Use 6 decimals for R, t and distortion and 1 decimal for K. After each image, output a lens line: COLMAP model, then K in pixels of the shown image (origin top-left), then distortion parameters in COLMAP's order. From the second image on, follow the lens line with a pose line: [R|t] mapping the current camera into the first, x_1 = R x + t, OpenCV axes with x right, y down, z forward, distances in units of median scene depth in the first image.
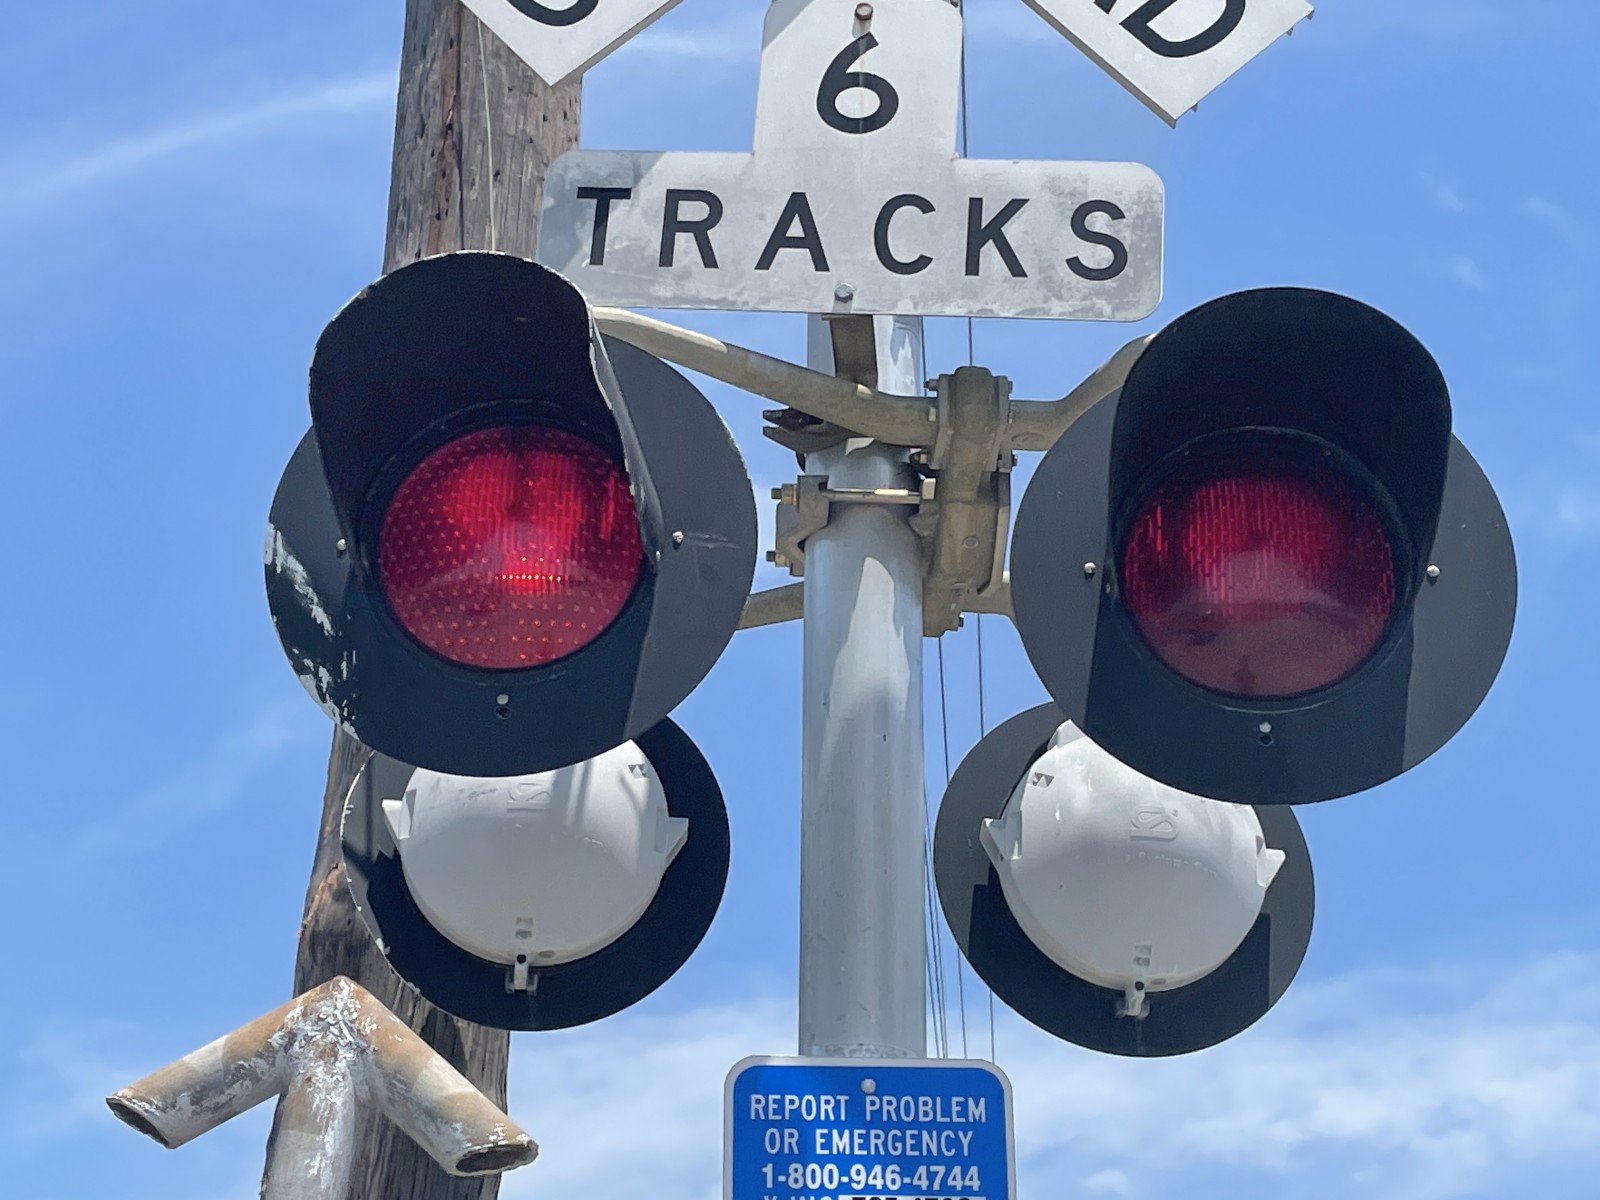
lens RADIAL K [[2751.6, 0, 785.8], [0, 2751.6, 589.5], [0, 0, 1]] dist [0.212133, 0.000000]
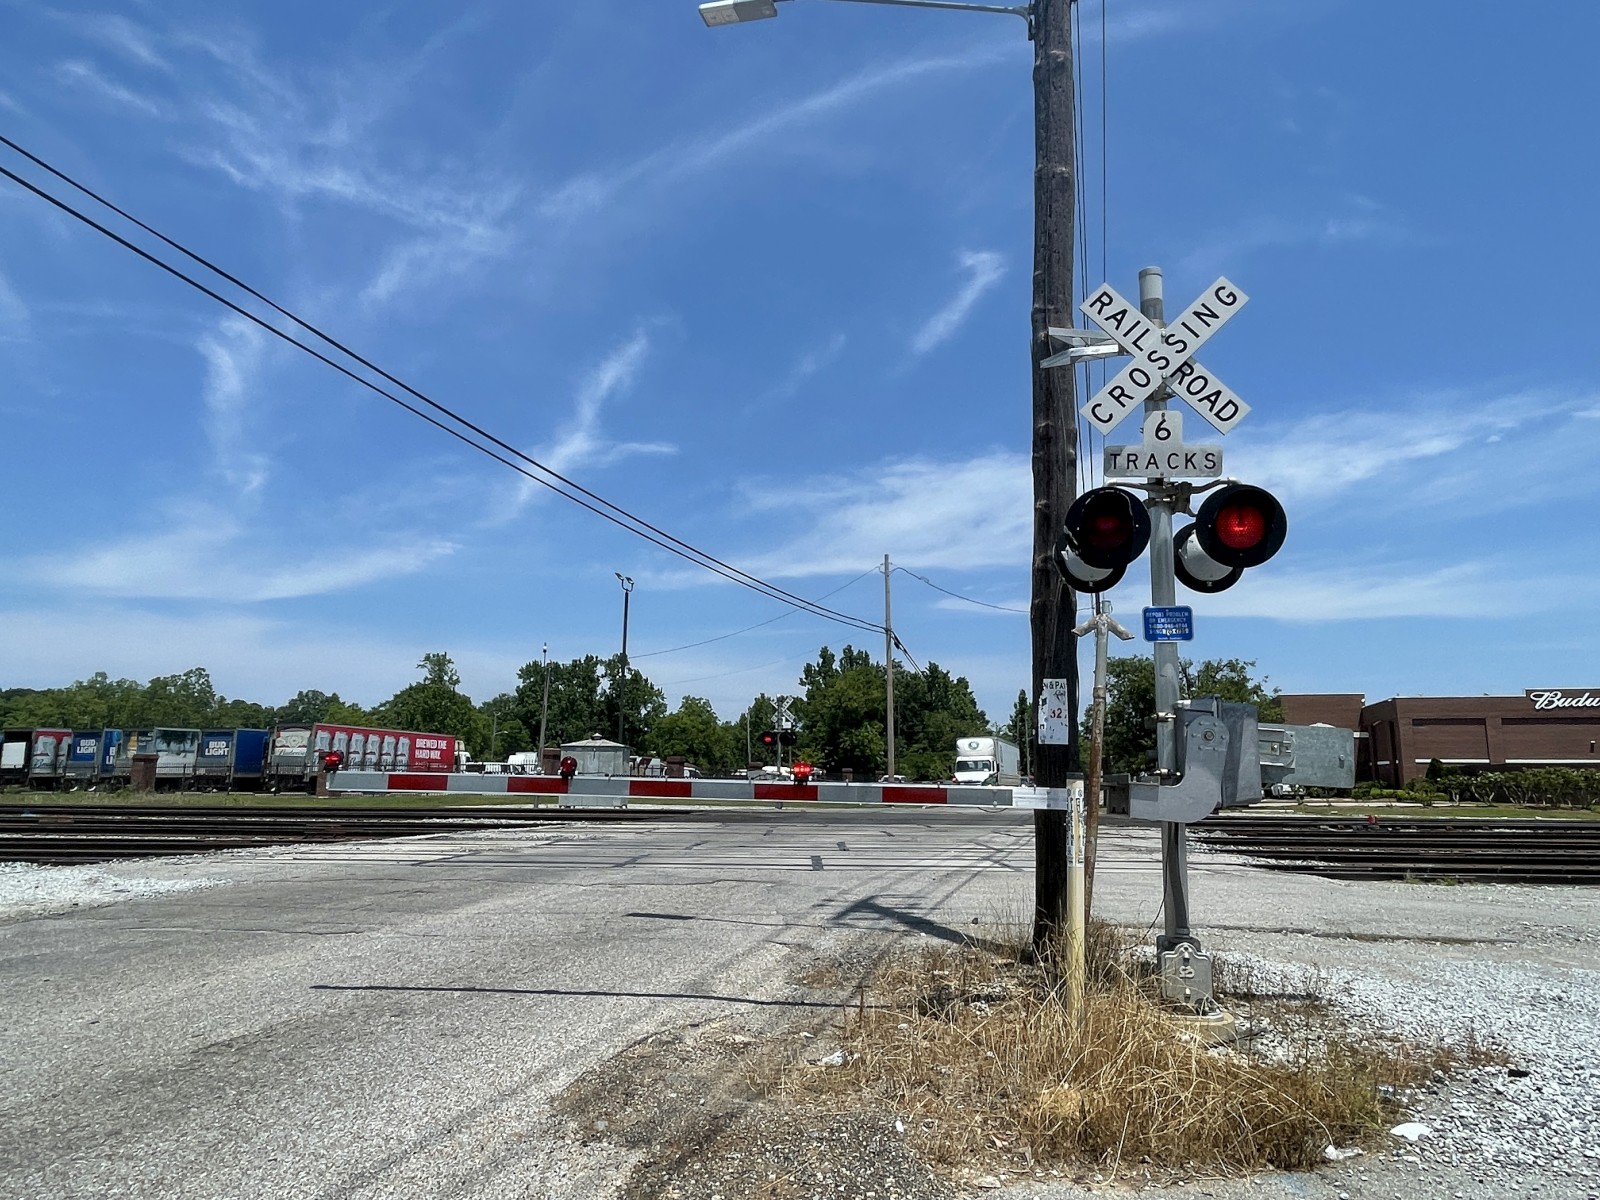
lens RADIAL K [[1036.0, 0, 806.4], [0, 1036.0, 599.5], [0, 0, 1]] dist [-0.001766, 0.002209]
pose [[0.980556, -0.031565, -0.193685, -0.287843], [0.083861, 0.959721, 0.268148, -0.487010], [0.177419, -0.279177, 0.943707, -1.178959]]
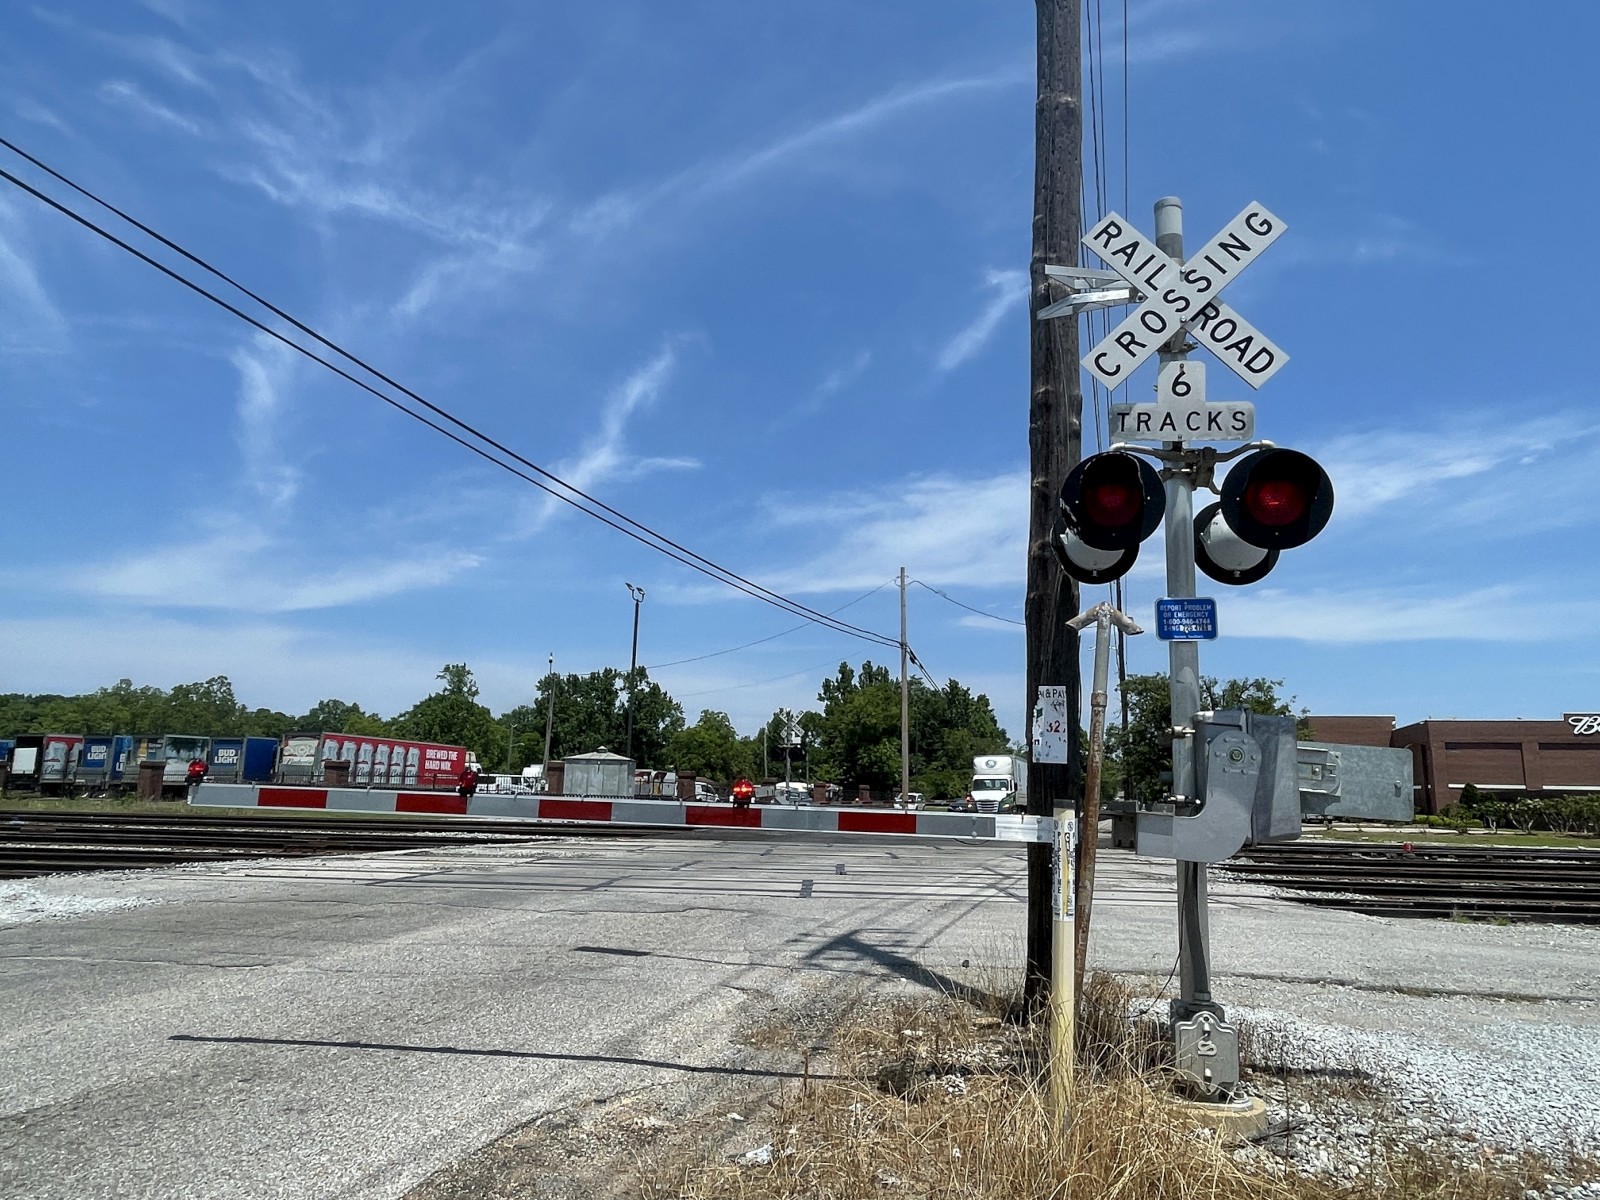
lens RADIAL K [[1036.0, 0, 806.1], [0, 1036.0, 599.5], [0, 0, 1]] dist [-0.001766, 0.002209]
pose [[0.976319, -0.024575, -0.214935, -0.224563], [0.079684, 0.964526, 0.251674, -0.330906], [0.201126, -0.262841, 0.943643, -0.830727]]
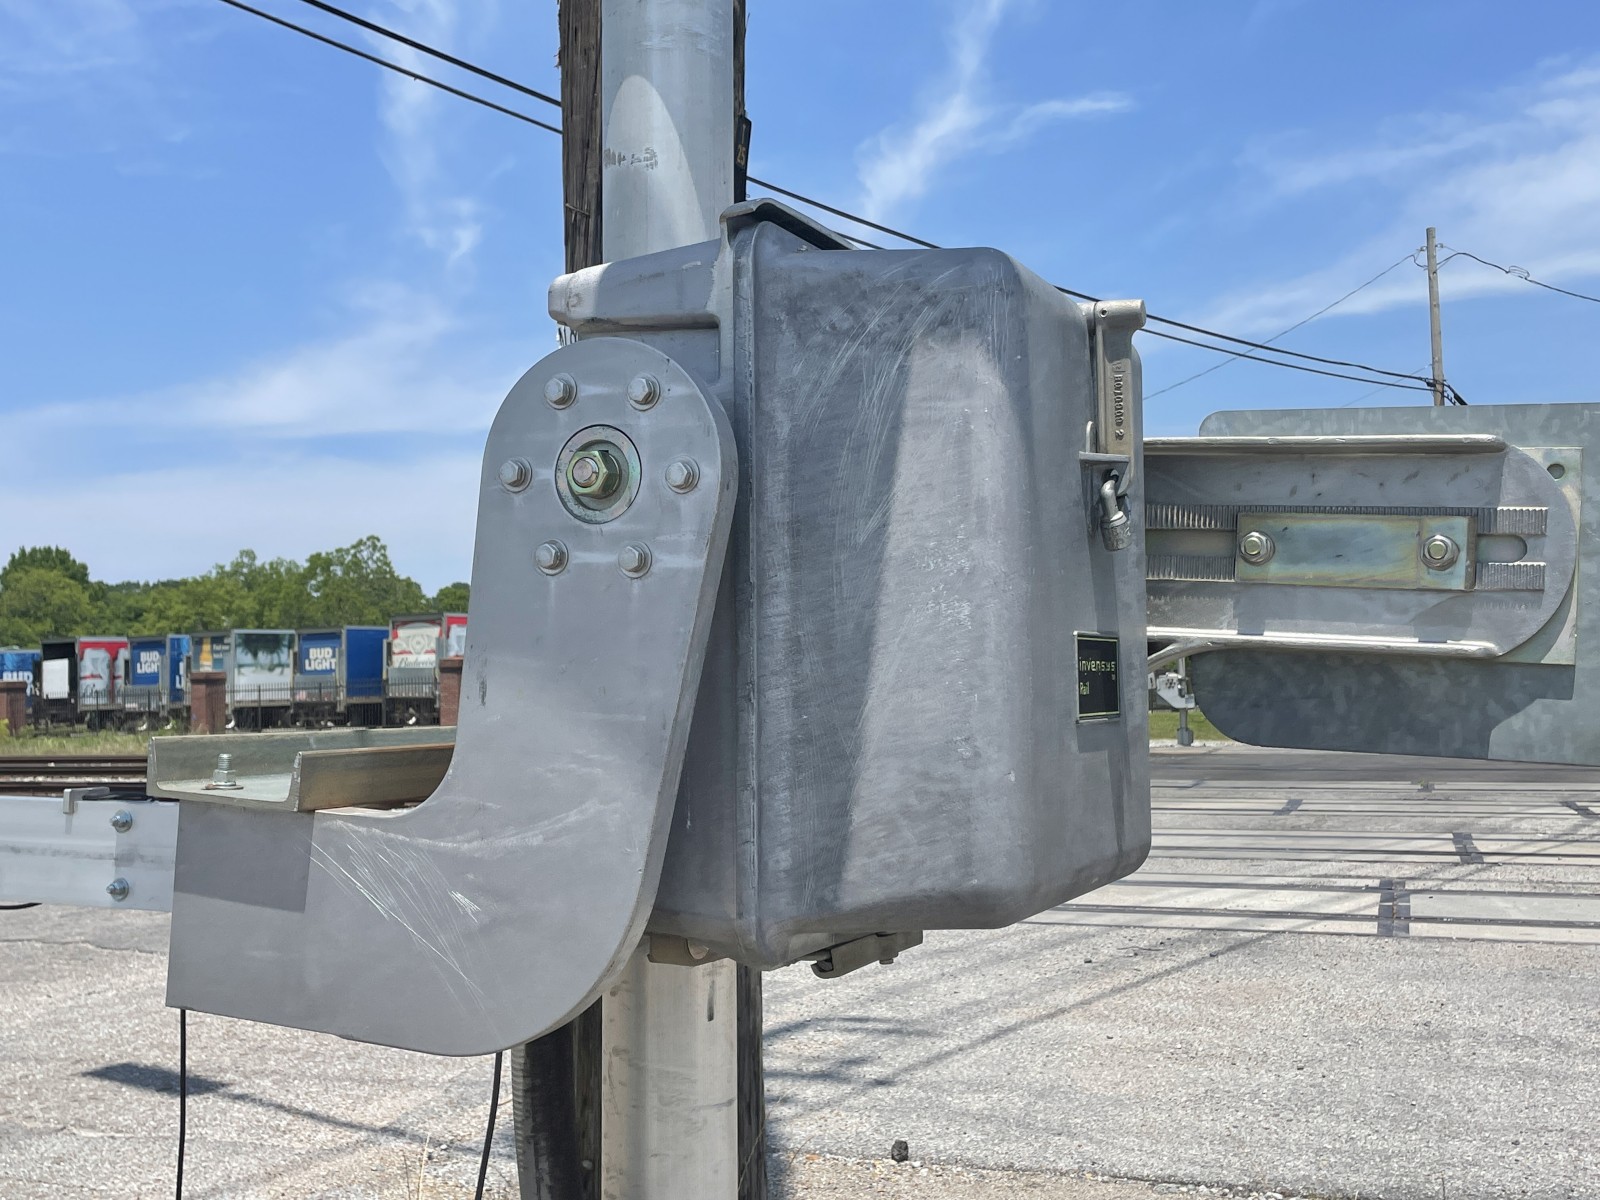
lens RADIAL K [[1775.1, 0, 786.0], [0, 1775.1, 609.5], [0, 0, 1]] dist [0.051769, 0.000000]
pose [[0.862923, -0.043598, -0.503452, 0.389986], [0.241264, 0.910936, 0.334644, 0.263458], [0.444023, -0.410237, 0.796586, 0.417116]]
